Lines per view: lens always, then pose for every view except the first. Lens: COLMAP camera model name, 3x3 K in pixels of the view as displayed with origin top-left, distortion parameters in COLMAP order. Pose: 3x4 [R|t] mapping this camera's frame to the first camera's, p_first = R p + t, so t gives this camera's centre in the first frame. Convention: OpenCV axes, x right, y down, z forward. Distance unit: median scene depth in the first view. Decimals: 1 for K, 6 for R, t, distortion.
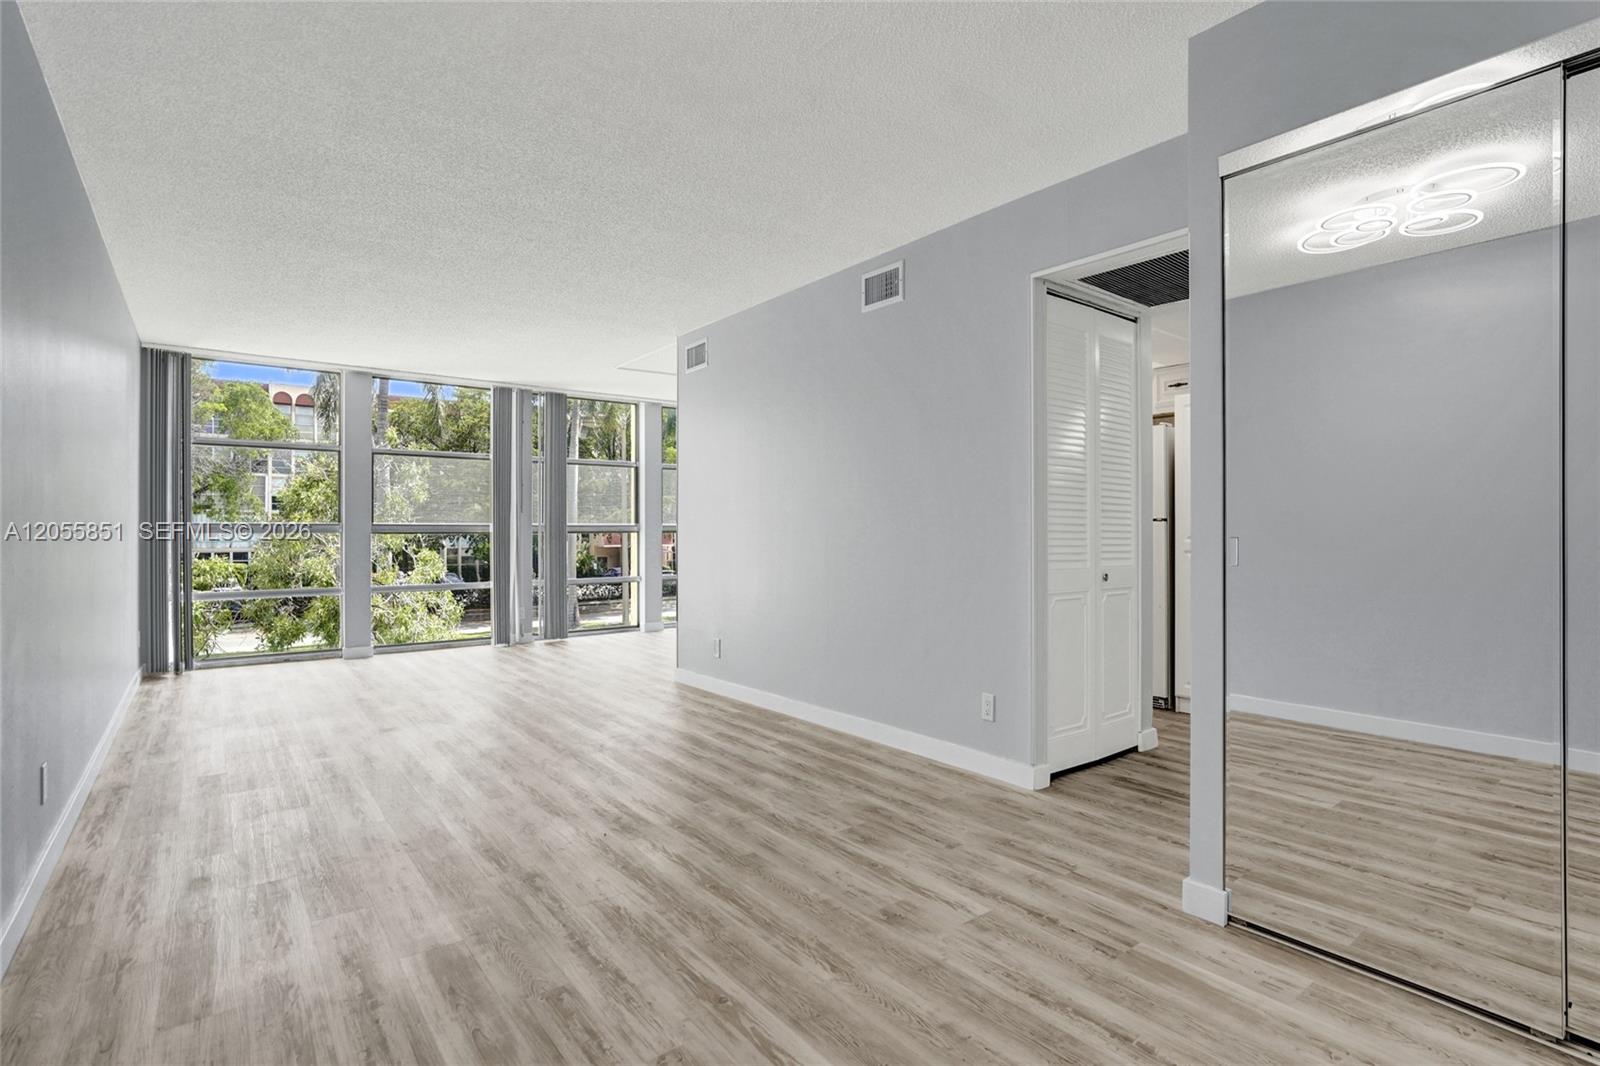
lens RADIAL K [[757.4, 0, 776.9], [0, 757.4, 530.9], [0, 0, 1]] dist [-0.043545, 0.017569]
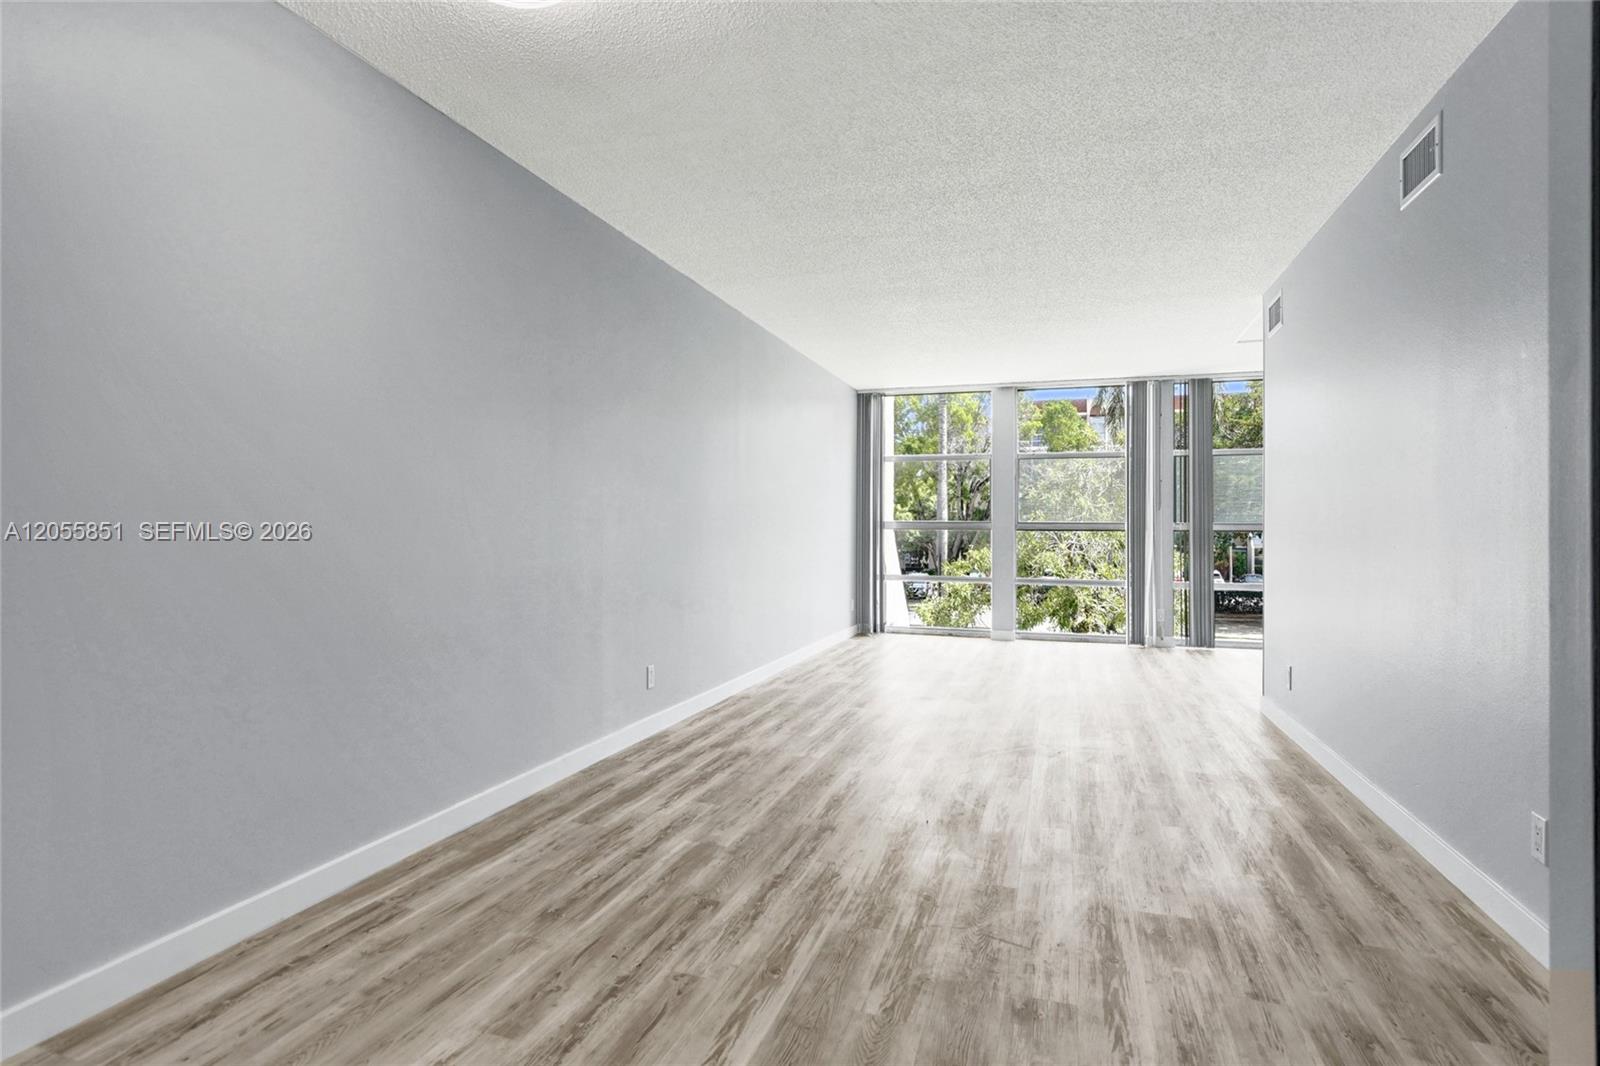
lens RADIAL K [[757.4, 0, 821.1], [0, 757.4, 520.6], [0, 0, 1]] dist [-0.043545, 0.017569]
pose [[0.573924, -0.003493, -0.818901, 0.424928], [-0.005600, 0.999951, -0.008190, -0.000229], [0.818889, 0.009287, 0.573877, 0.224587]]
